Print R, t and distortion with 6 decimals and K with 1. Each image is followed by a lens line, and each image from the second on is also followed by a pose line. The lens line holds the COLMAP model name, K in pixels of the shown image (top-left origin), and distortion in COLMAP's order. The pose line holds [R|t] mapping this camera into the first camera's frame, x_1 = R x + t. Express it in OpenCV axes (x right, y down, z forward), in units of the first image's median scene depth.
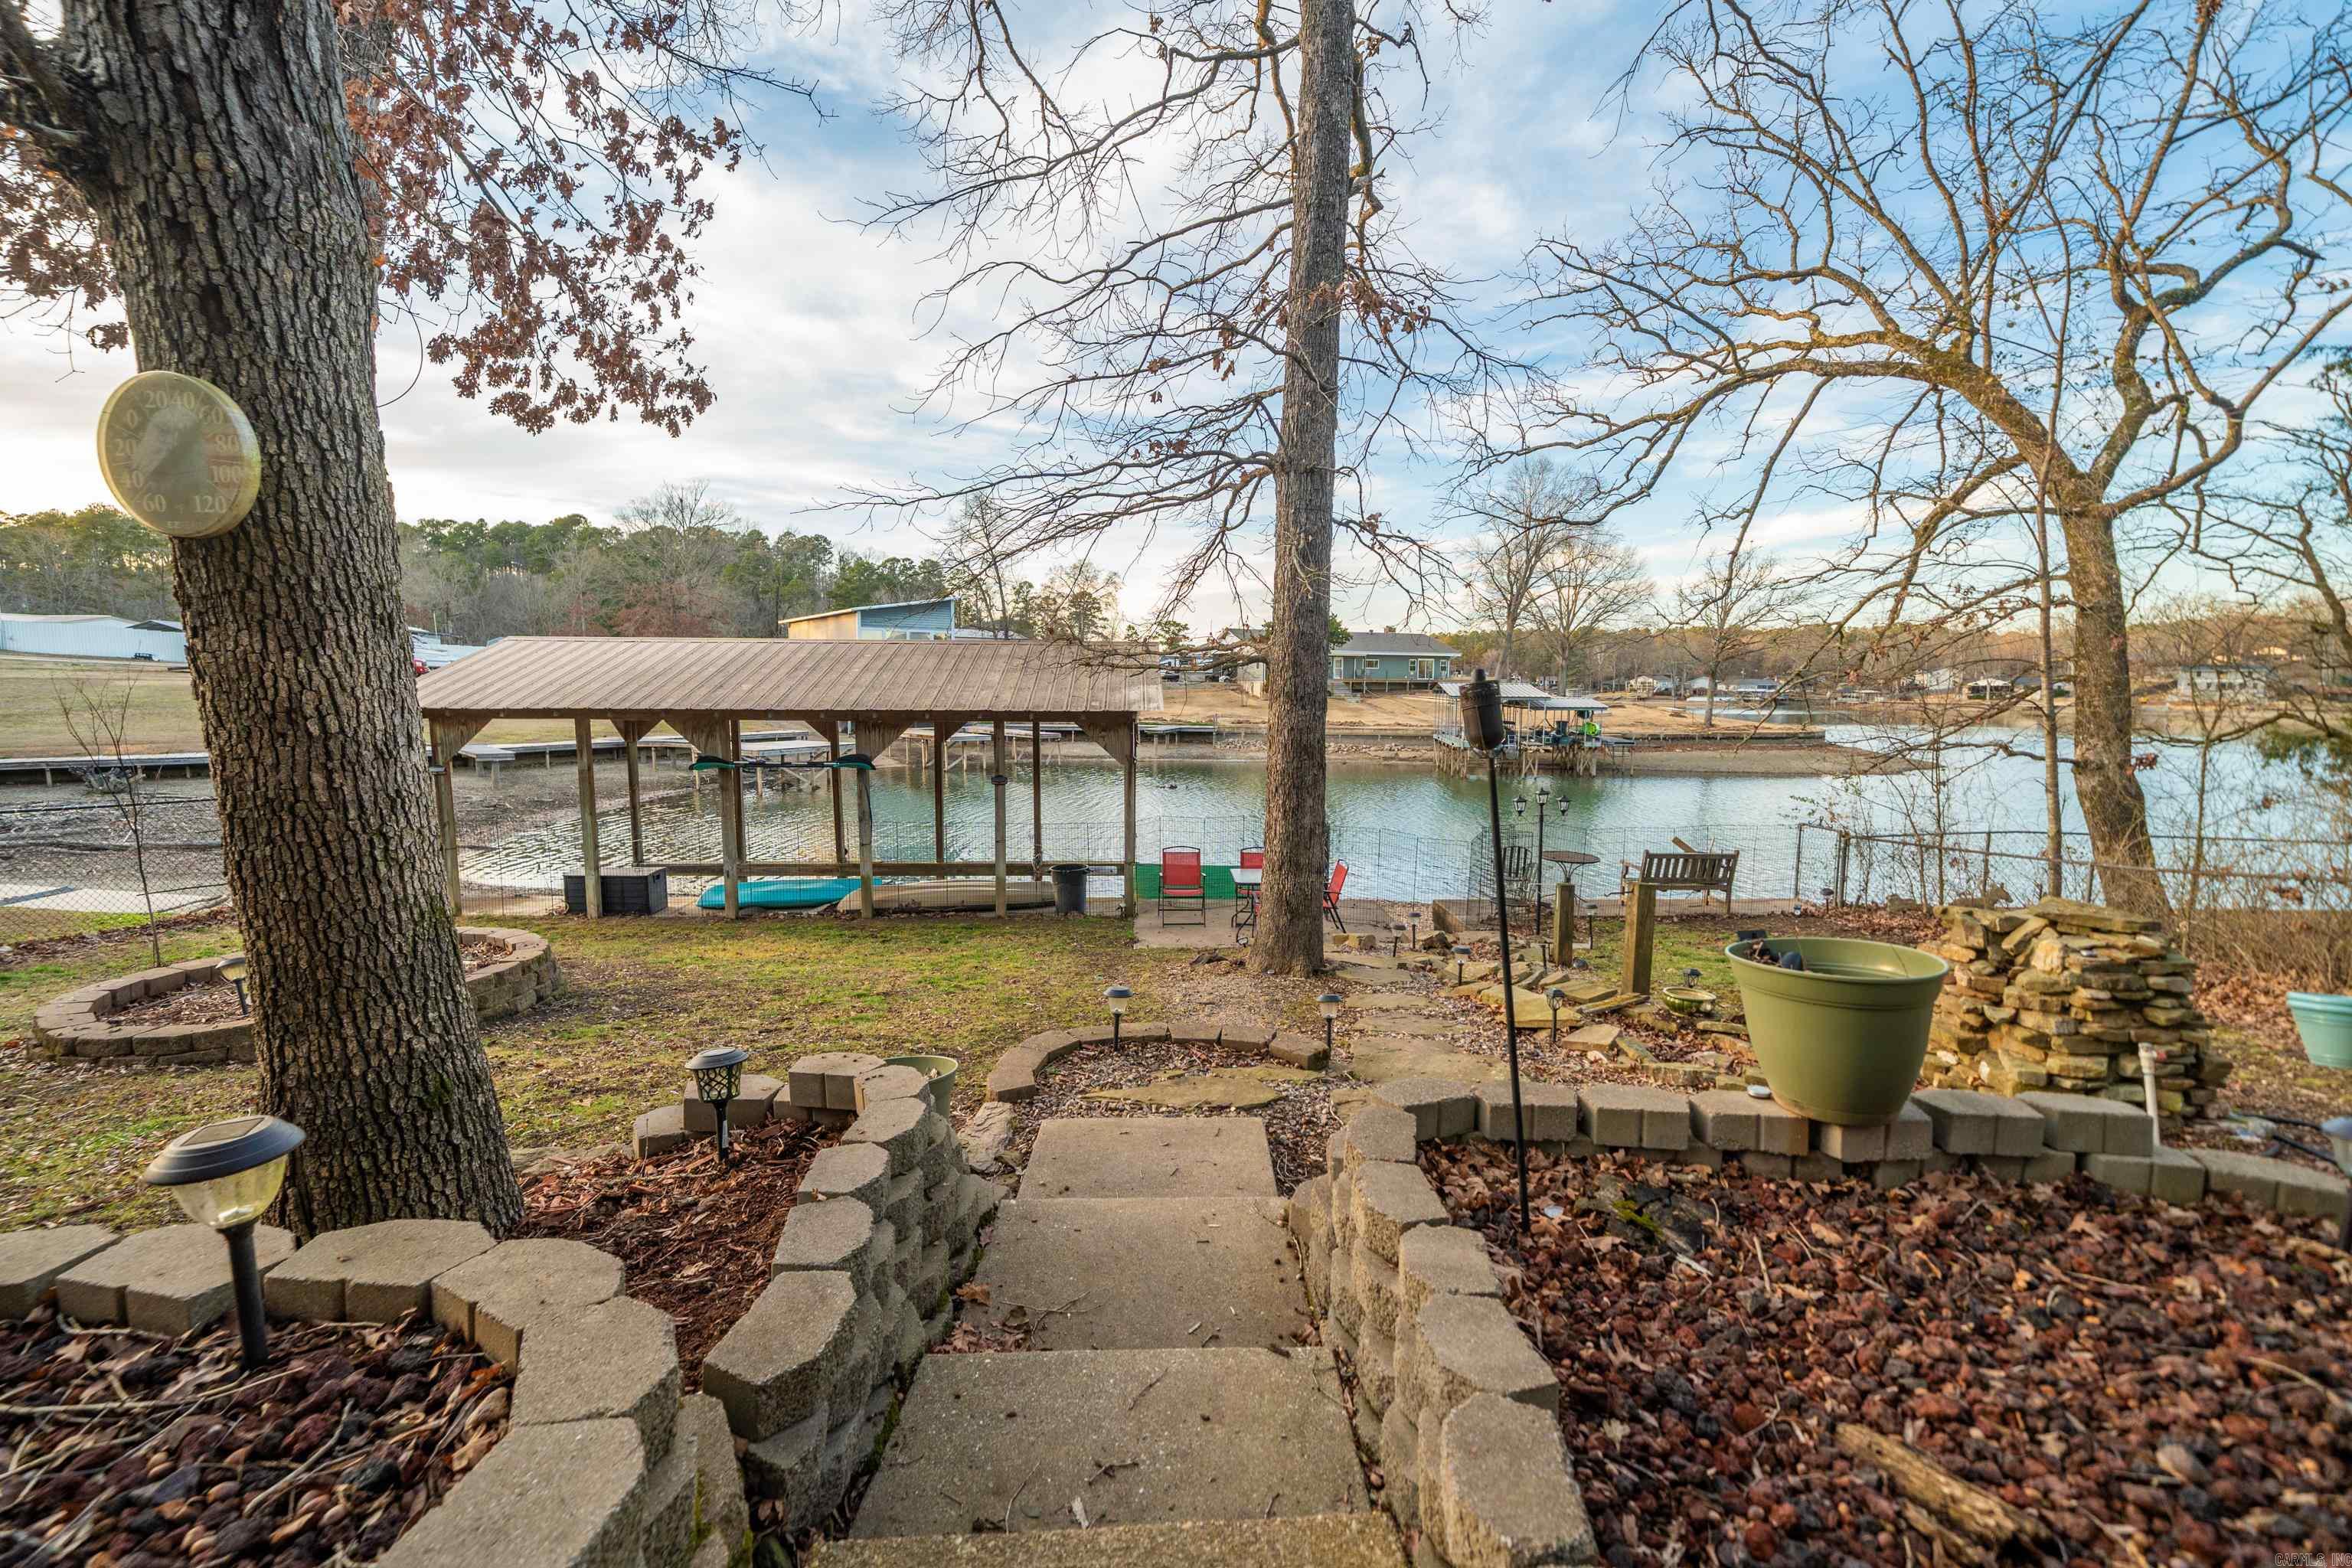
lens RADIAL K [[953.2, 0, 1172.5], [0, 953.2, 787.9], [0, 0, 1]] dist [-0.000299, -0.000496]
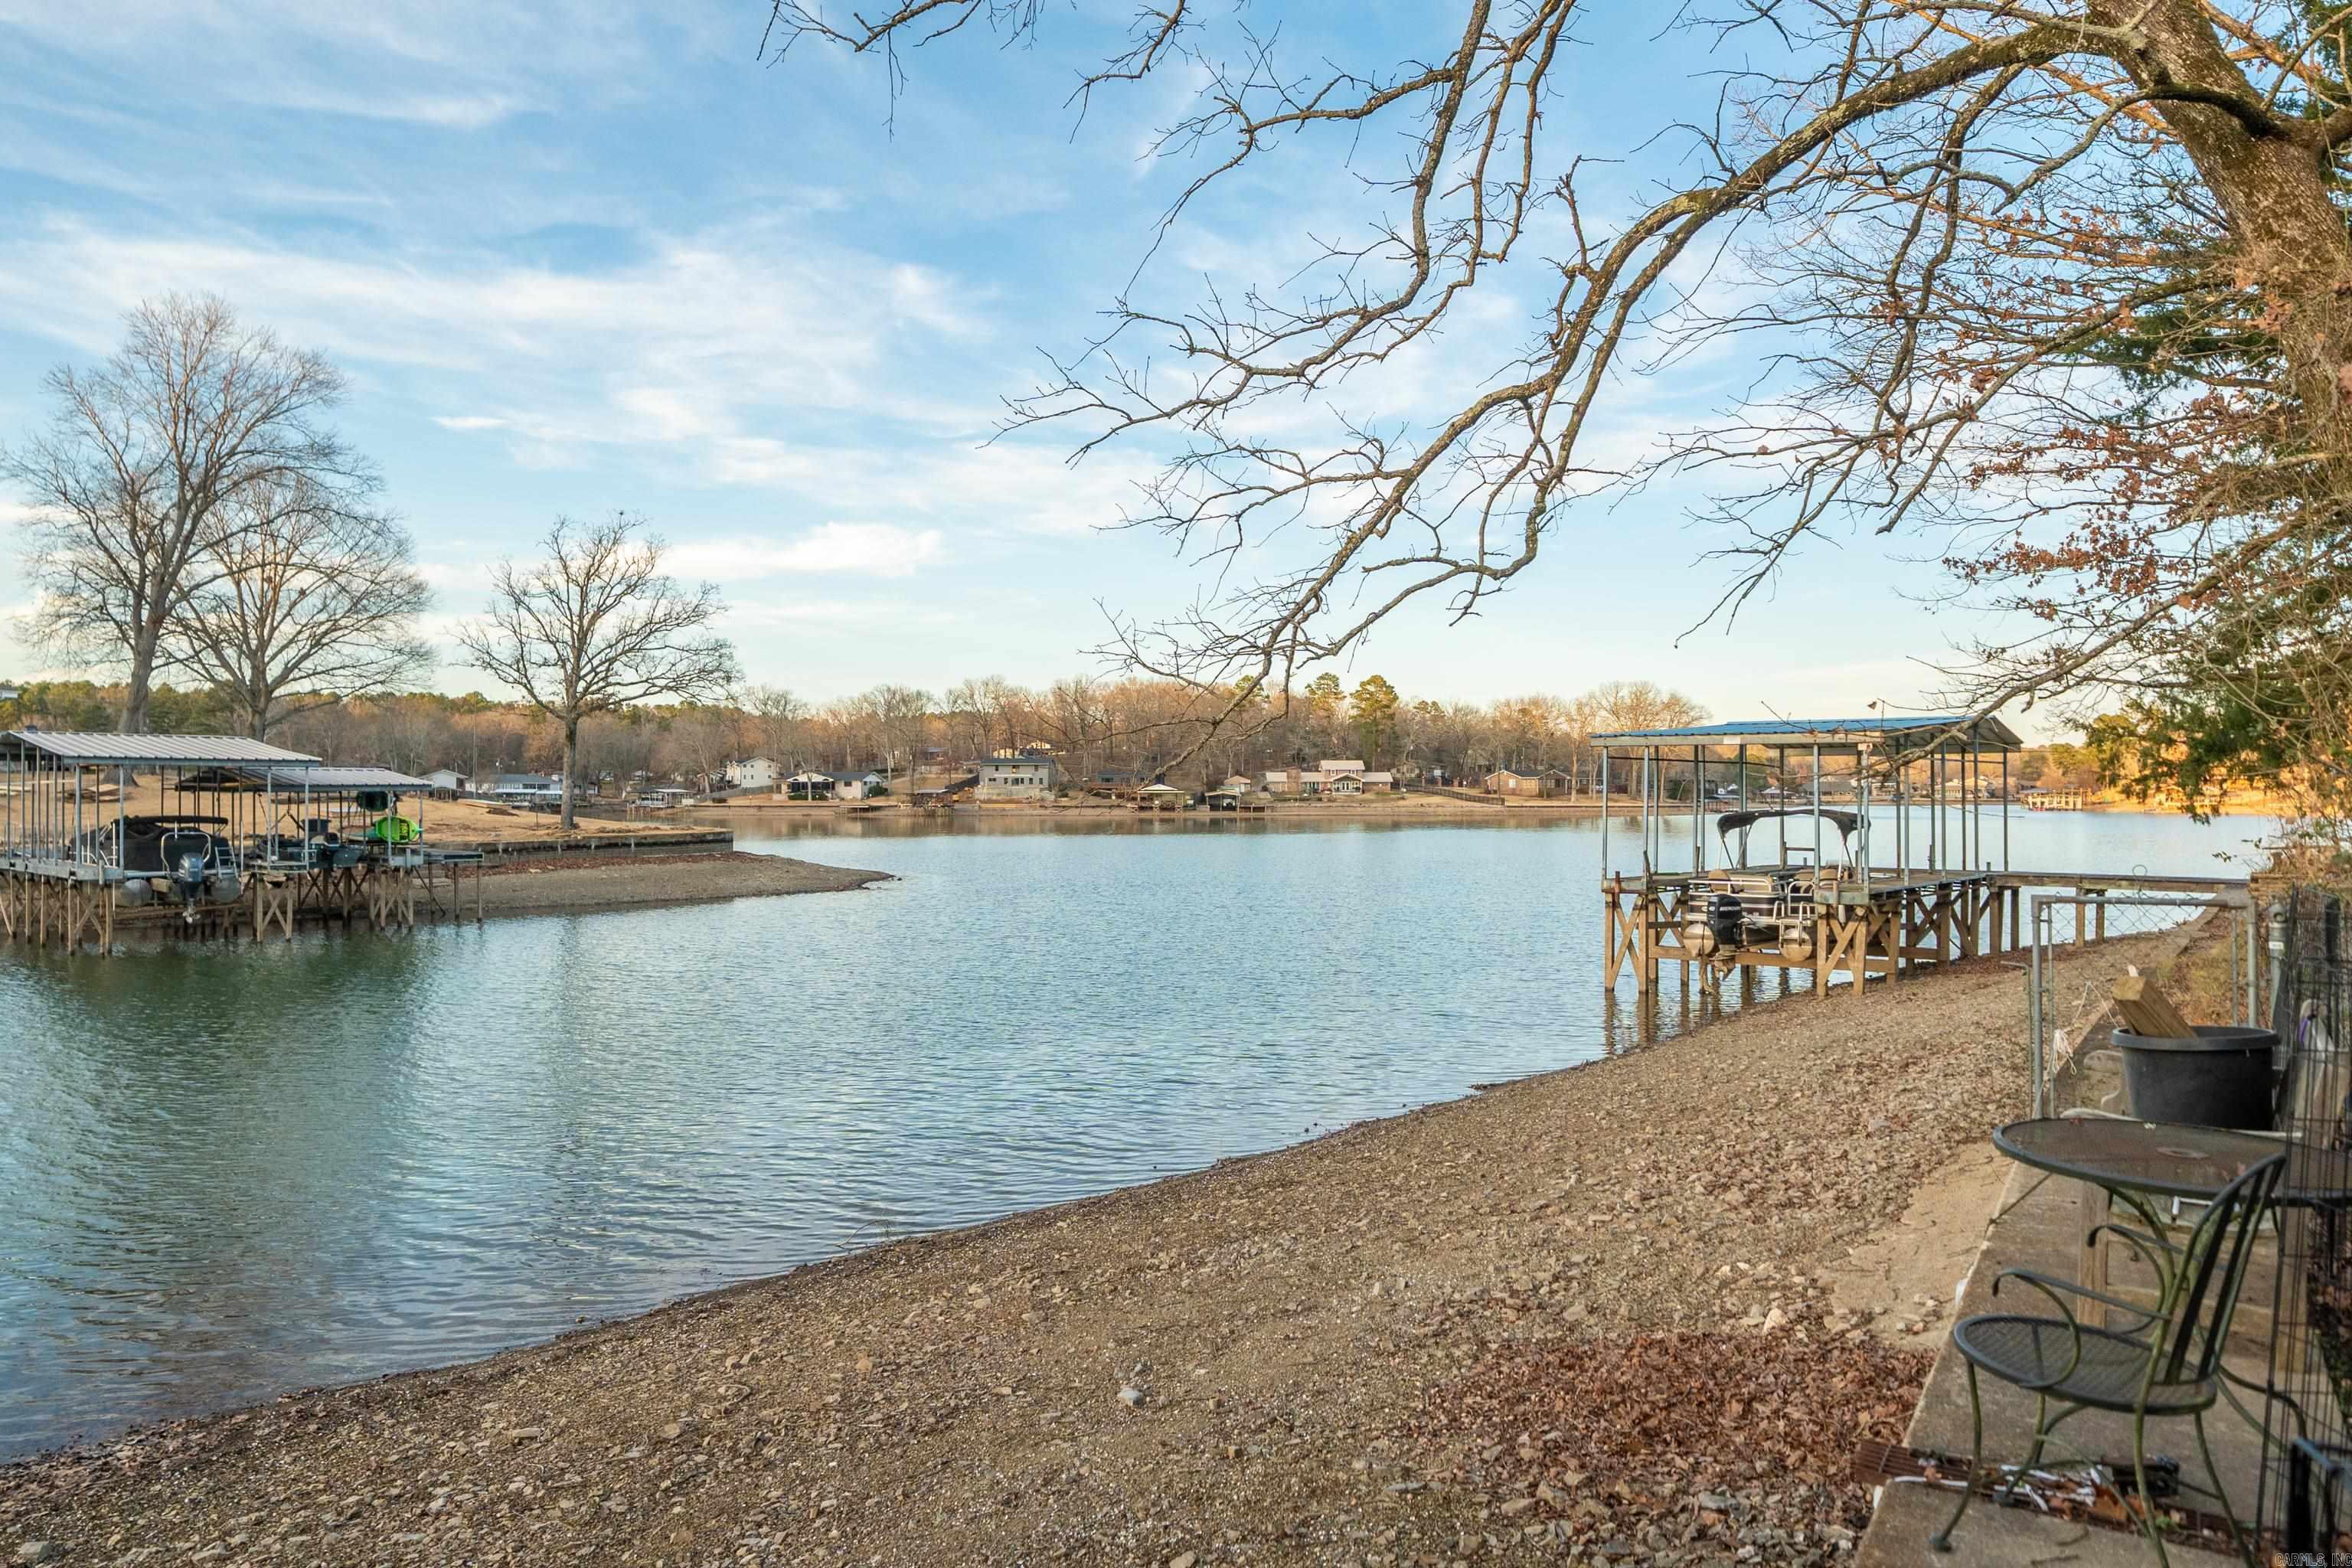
lens RADIAL K [[1548.8, 0, 1189.5], [0, 1548.8, 789.3], [0, 0, 1]] dist [-0.005119, 0.002205]
pose [[0.565061, -0.004368, 0.825037, 0.078767], [0.093403, 0.993896, -0.058709, 0.005964], [-0.819745, 0.110236, 0.562020, 0.983259]]
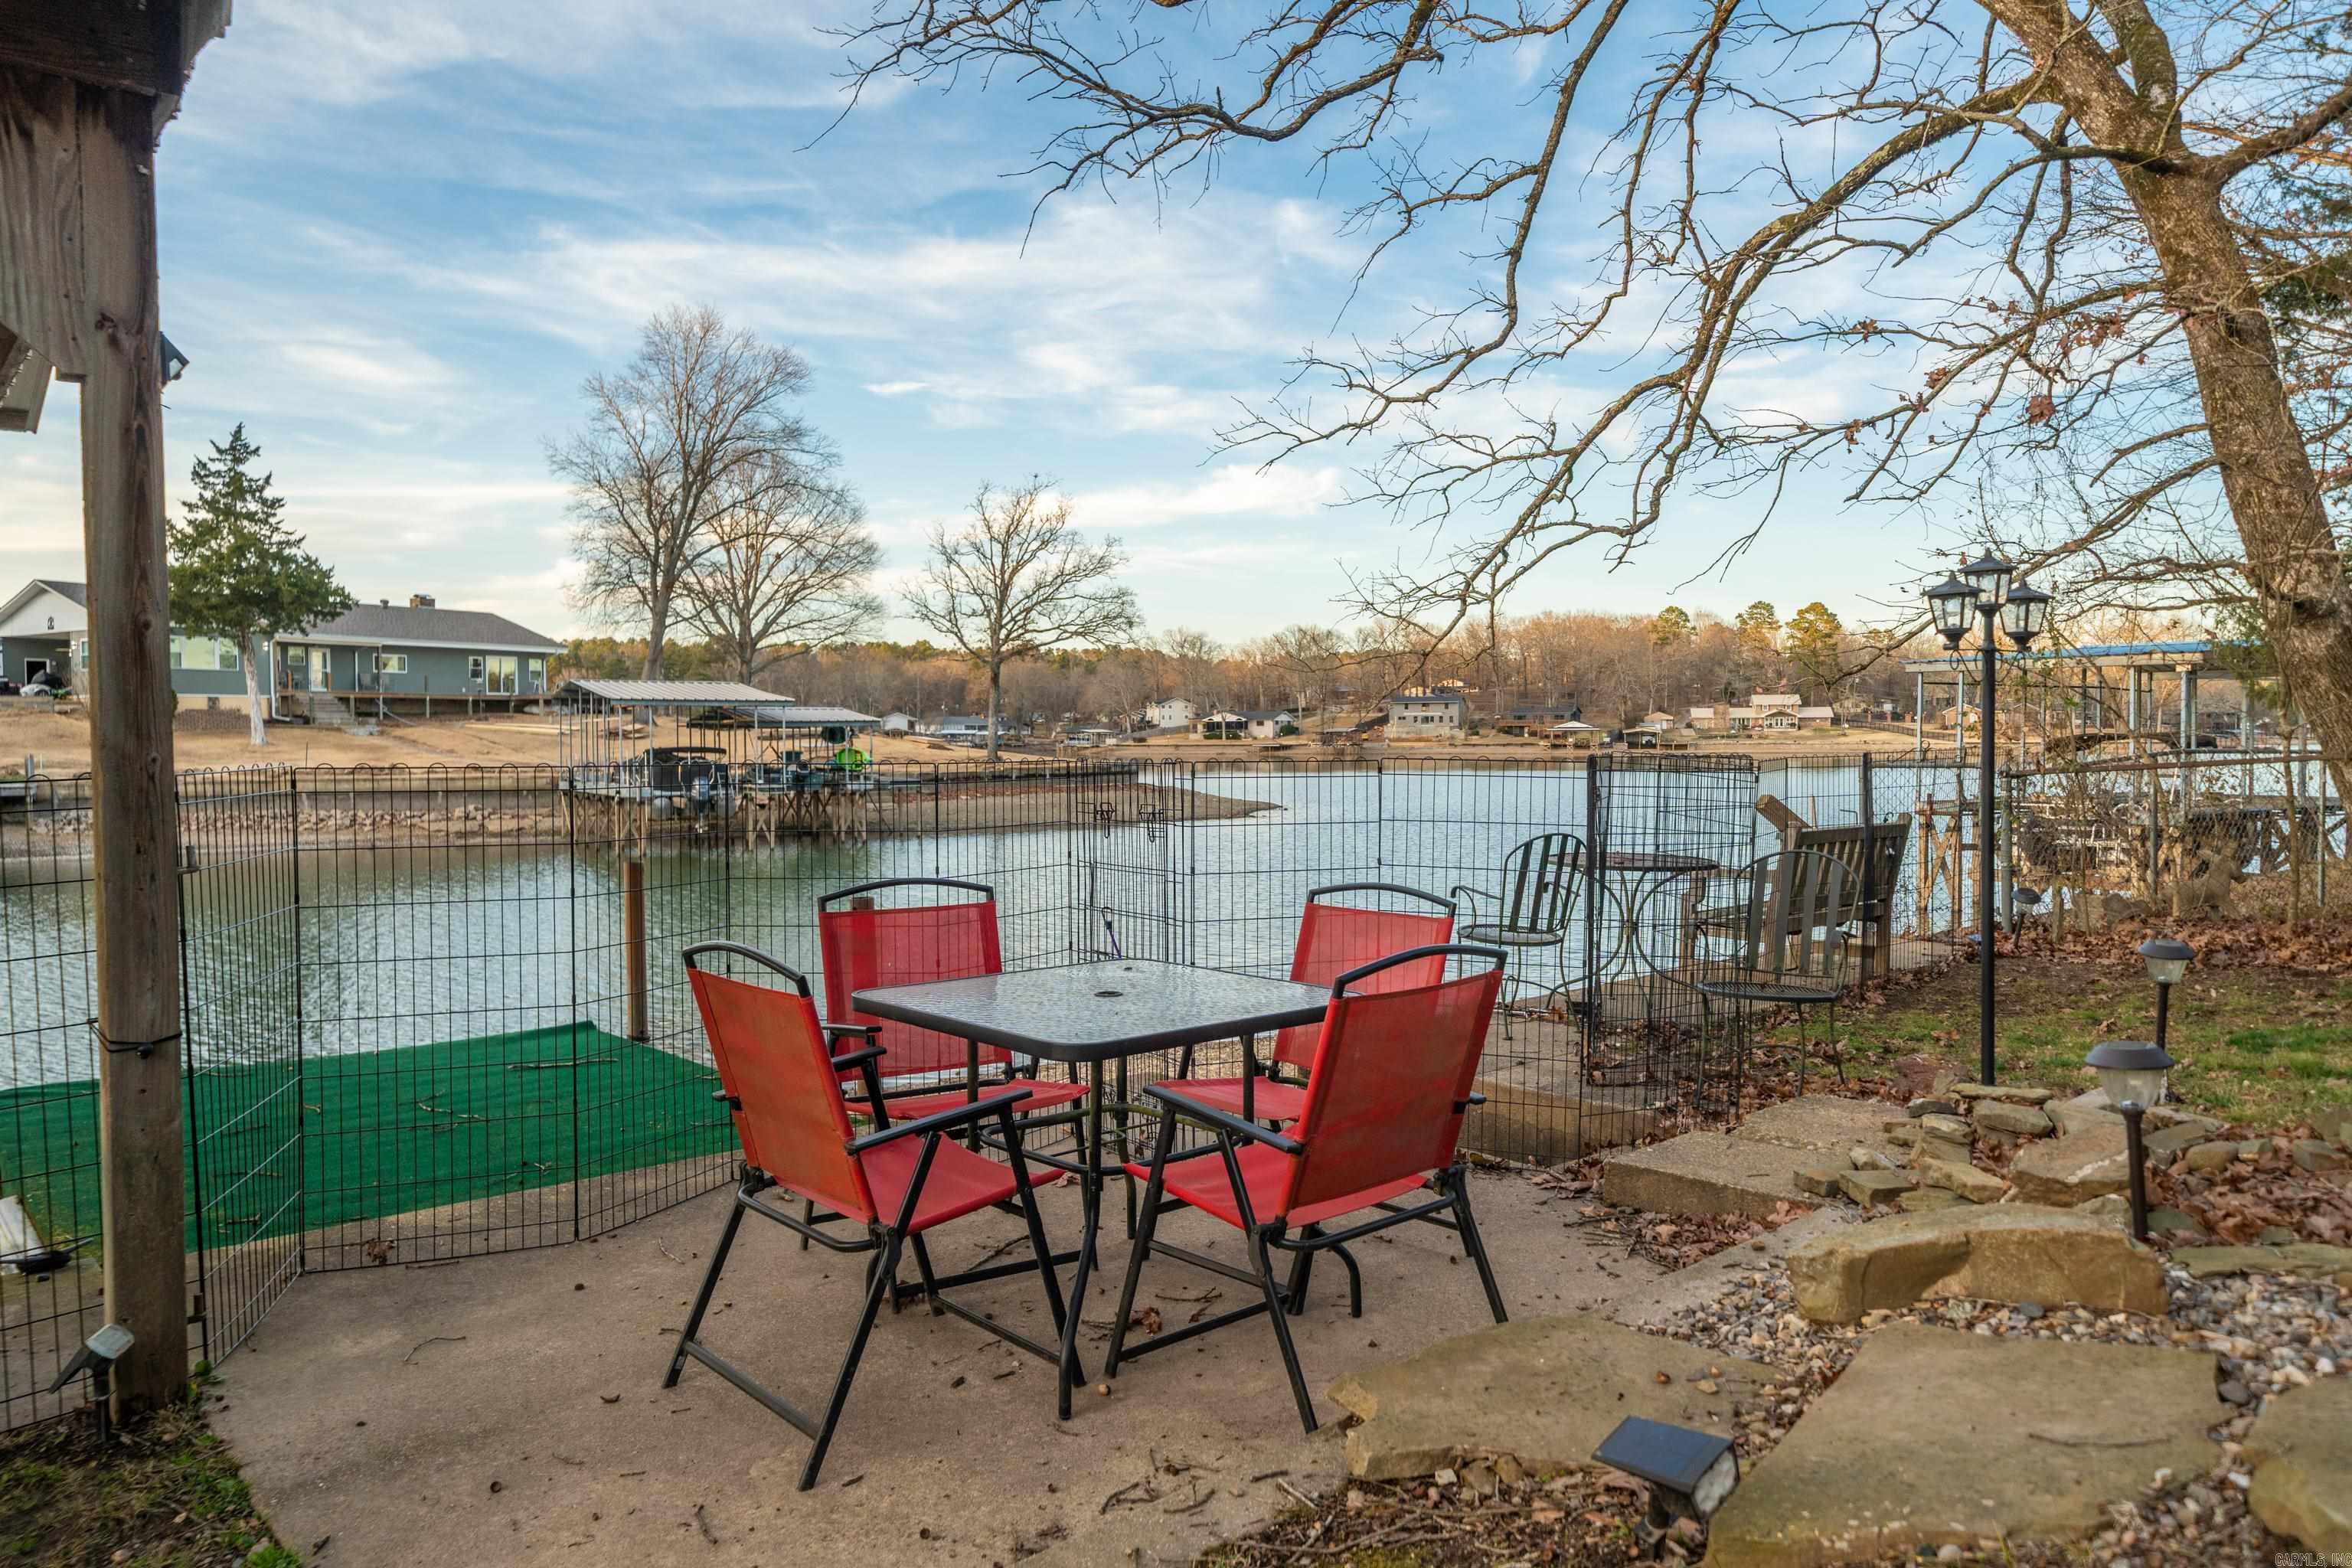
lens RADIAL K [[1574.6, 0, 1182.5], [0, 1574.6, 779.4], [0, 0, 1]] dist [-0.004370, -0.002200]
pose [[0.765104, -0.028842, 0.643261, -0.078192], [0.079971, 0.995518, -0.050482, 0.059222], [-0.638921, 0.090067, 0.763981, 0.664566]]
